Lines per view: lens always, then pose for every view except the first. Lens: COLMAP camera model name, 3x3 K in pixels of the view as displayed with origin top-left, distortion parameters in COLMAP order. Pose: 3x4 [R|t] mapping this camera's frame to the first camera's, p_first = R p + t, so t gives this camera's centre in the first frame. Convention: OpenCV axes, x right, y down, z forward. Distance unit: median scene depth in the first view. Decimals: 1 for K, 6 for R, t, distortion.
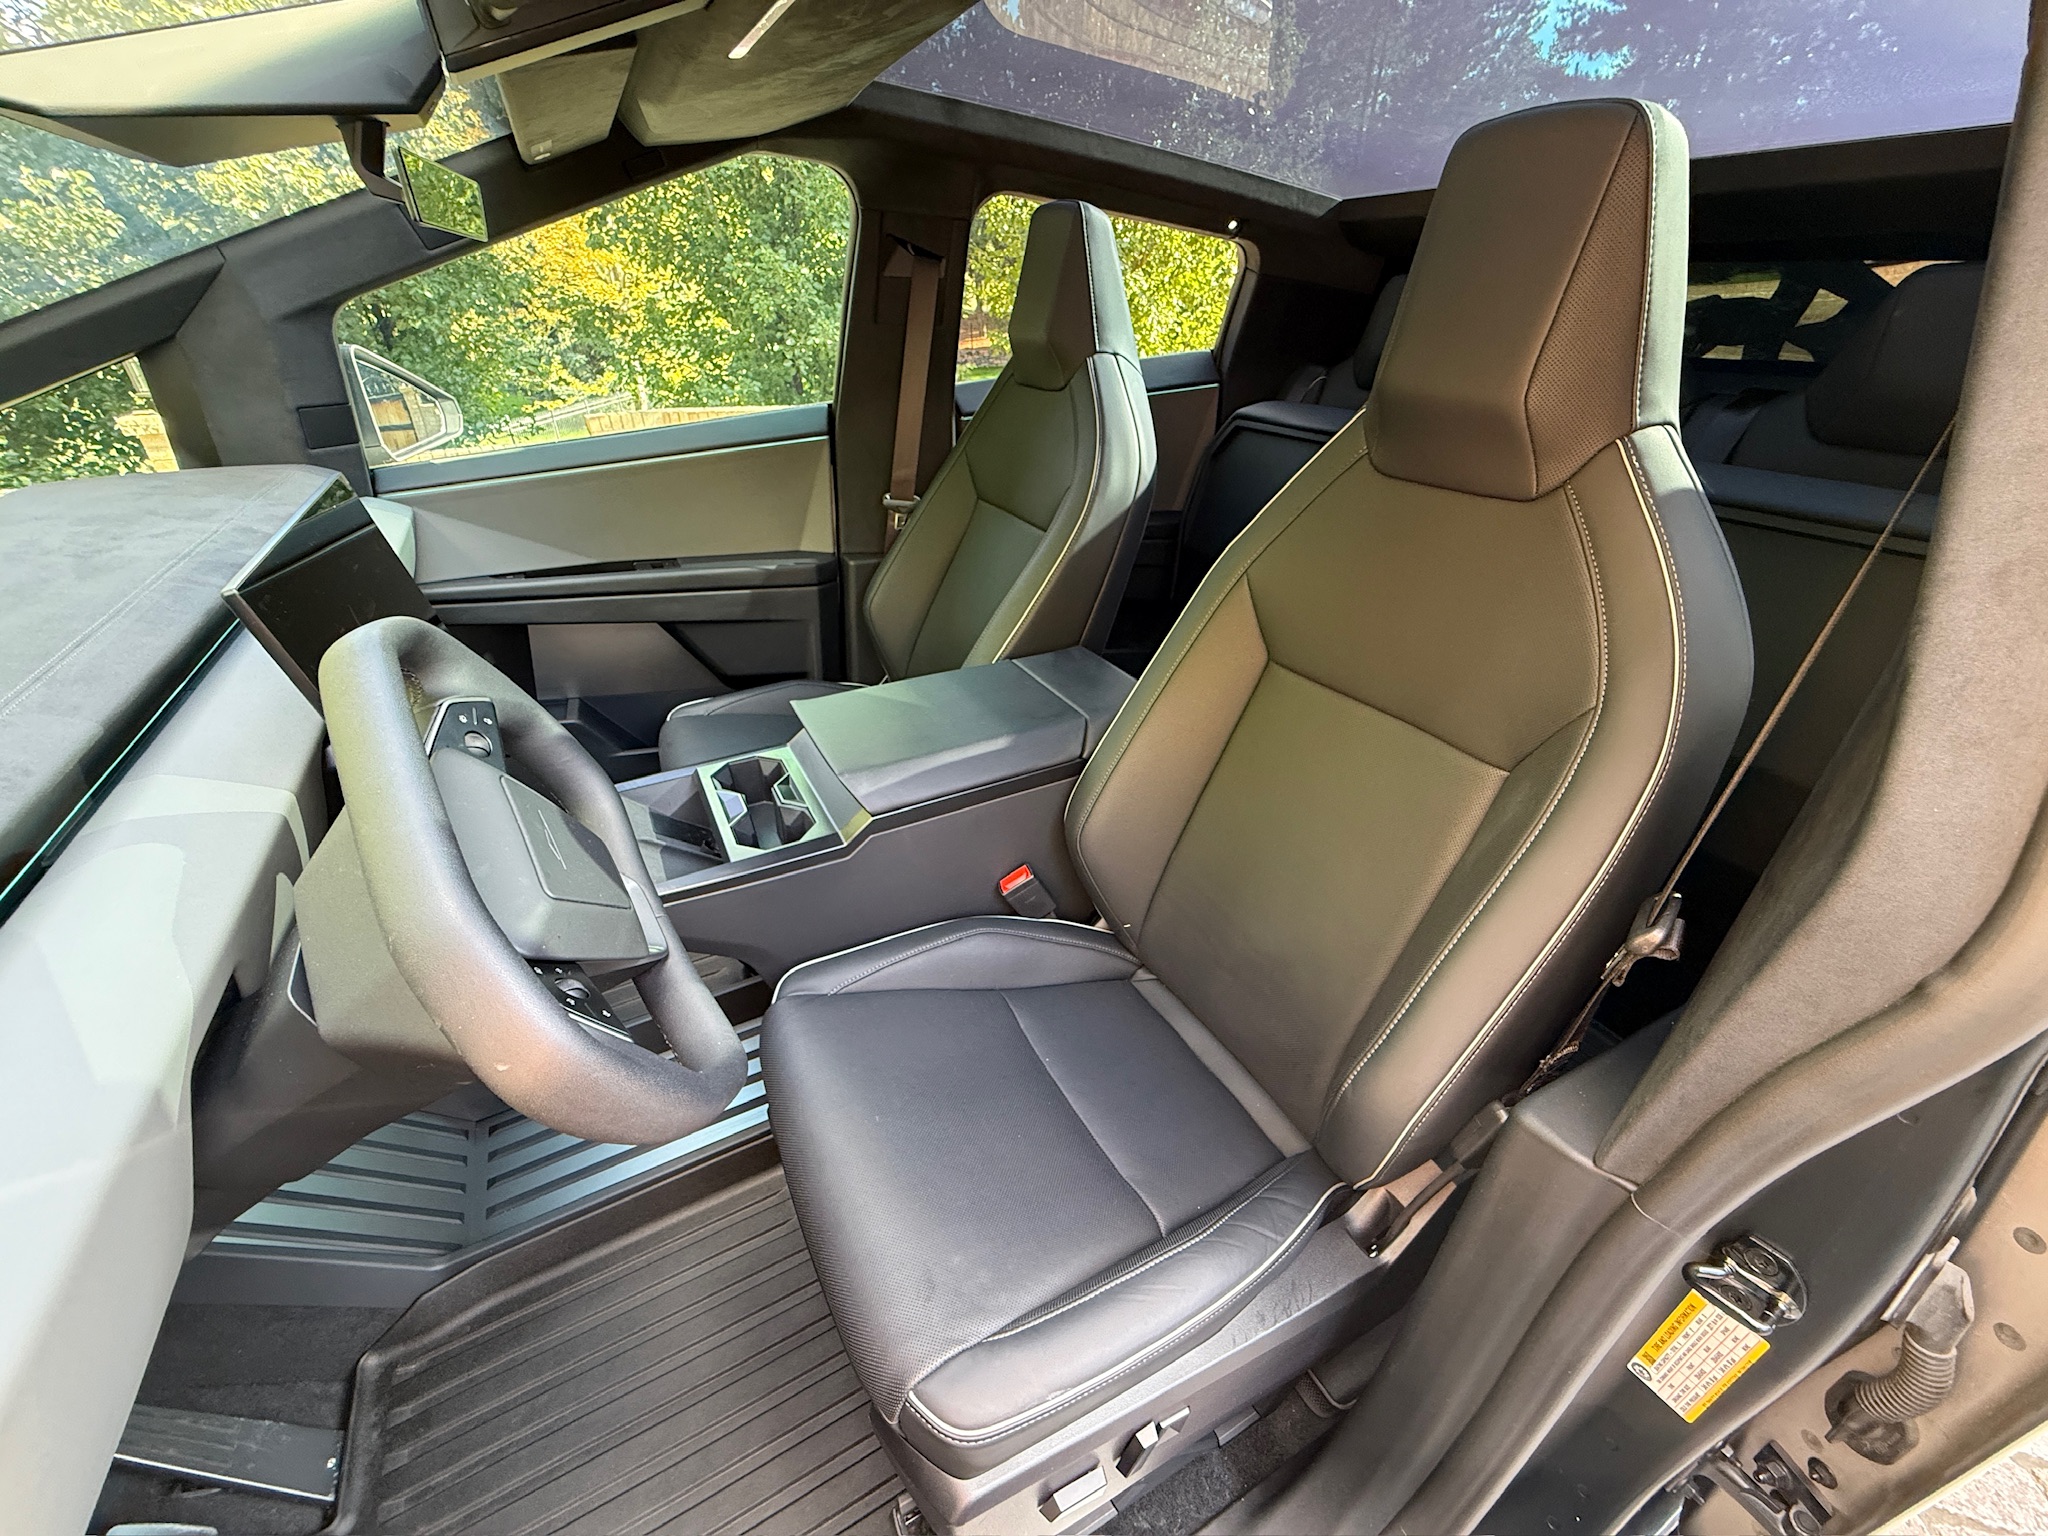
lens RADIAL K [[819.8, 0, 1018.1], [0, 819.8, 765.4], [0, 0, 1]] dist [-0.000194, 0.000535]
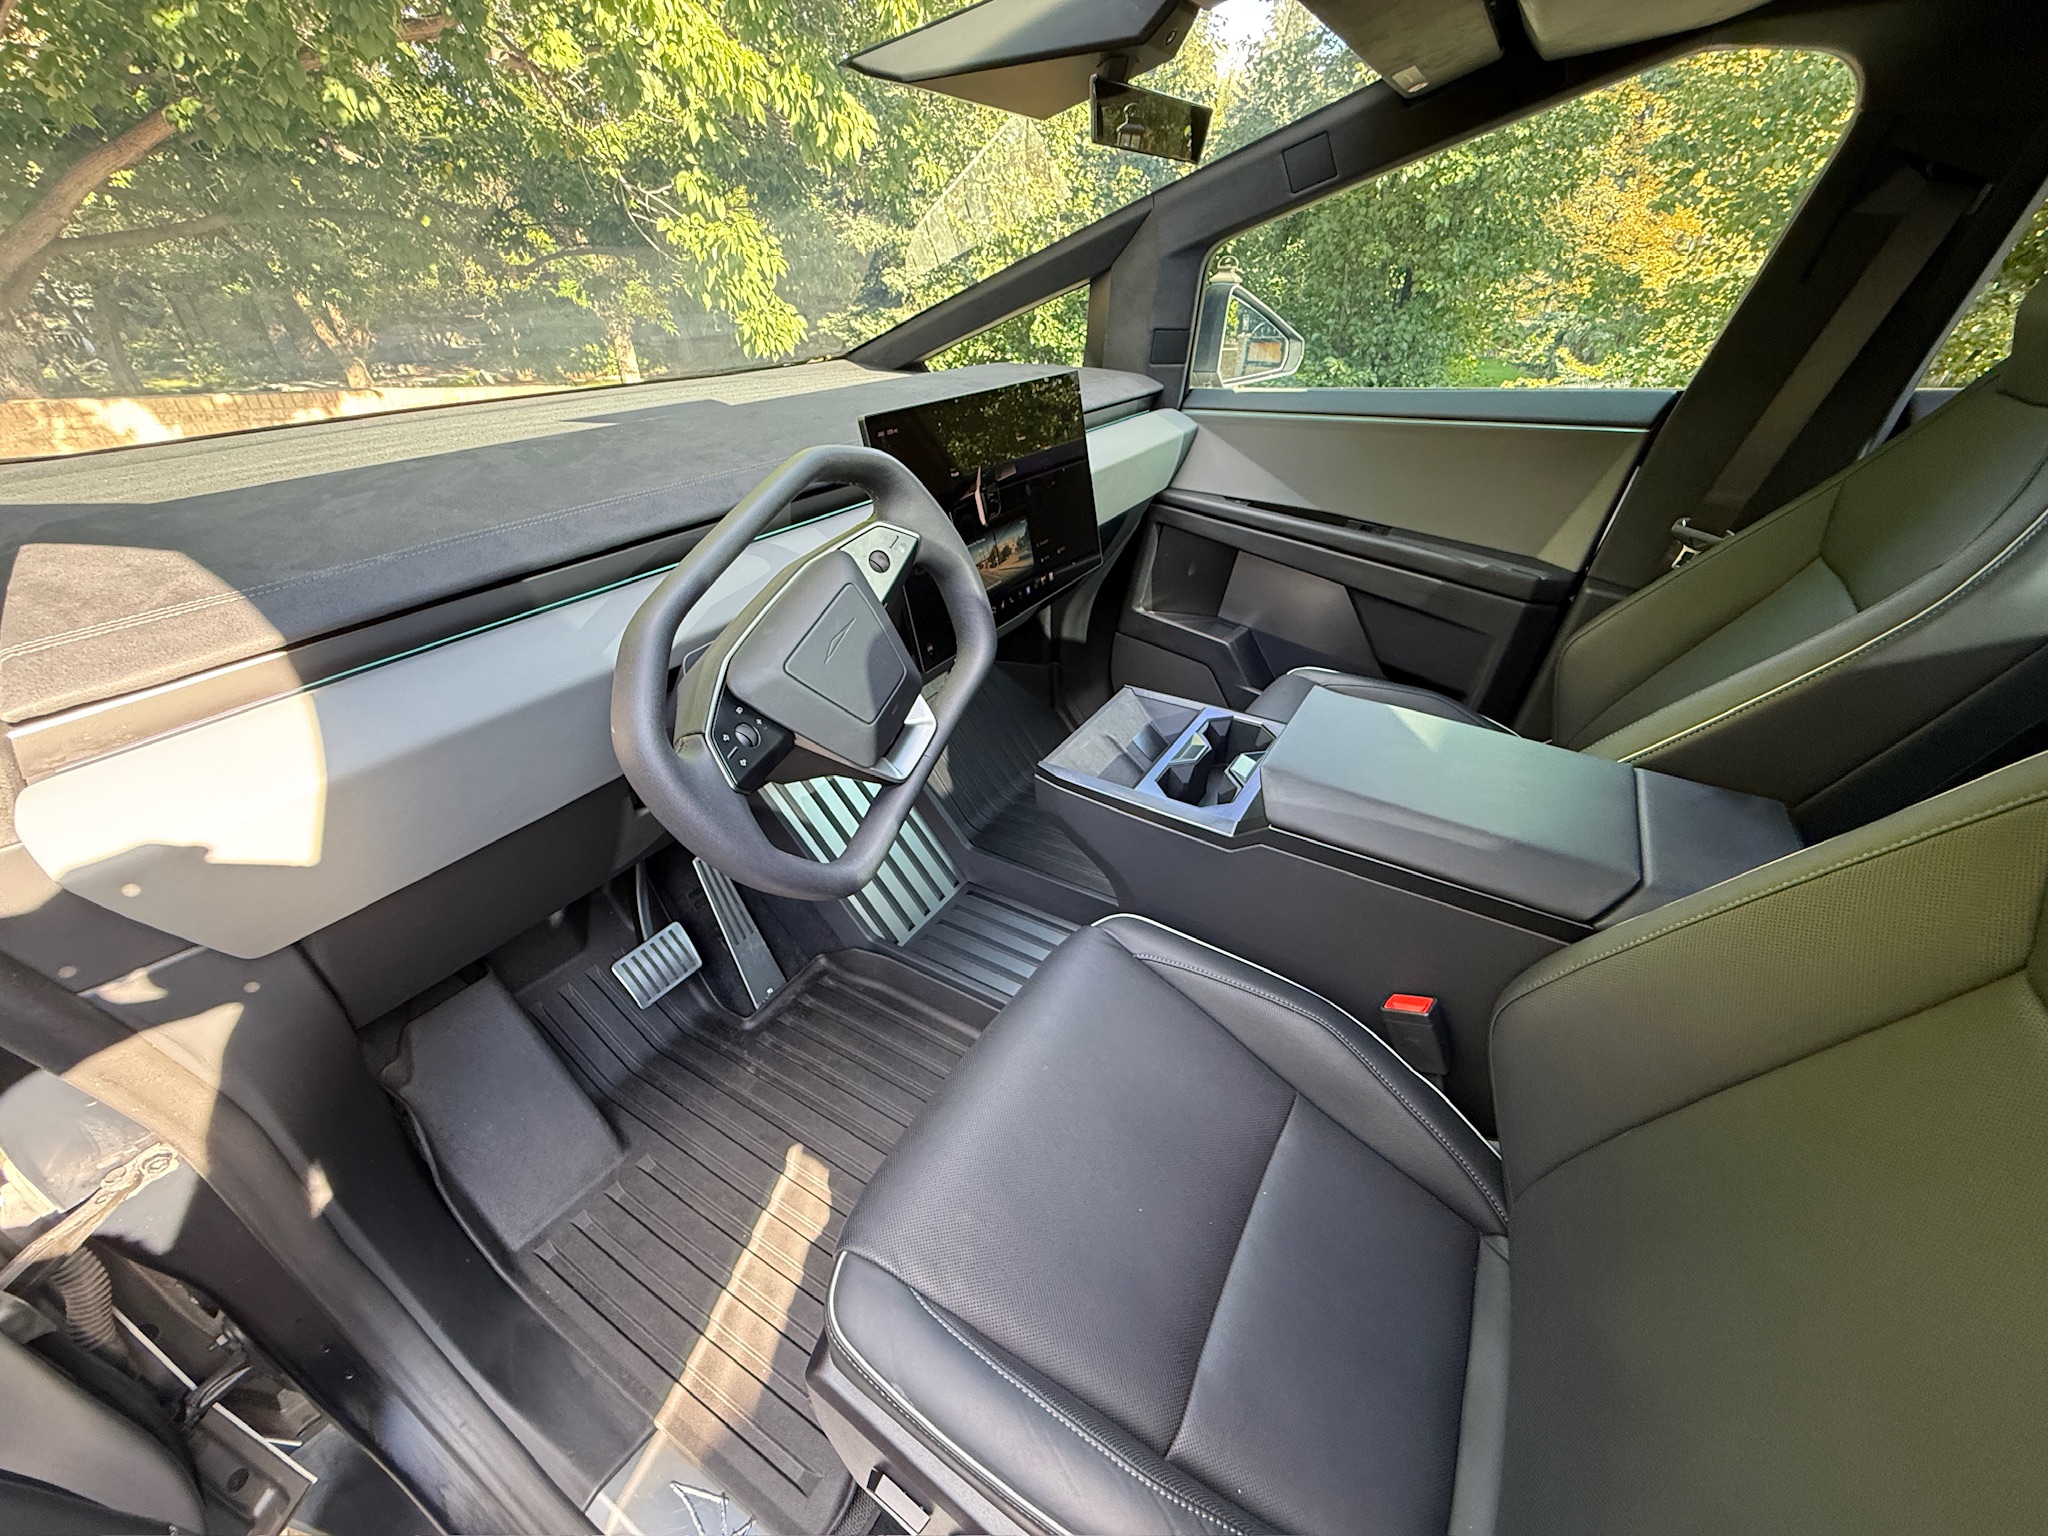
lens RADIAL K [[819.8, 0, 1018.1], [0, 819.8, 765.4], [0, 0, 1]] dist [-0.000194, 0.000535]
pose [[0.520647, 0.460492, -0.718940, 0.166624], [-0.441972, 0.865833, 0.234510, -0.046673], [0.730471, 0.195654, 0.654317, 0.122957]]
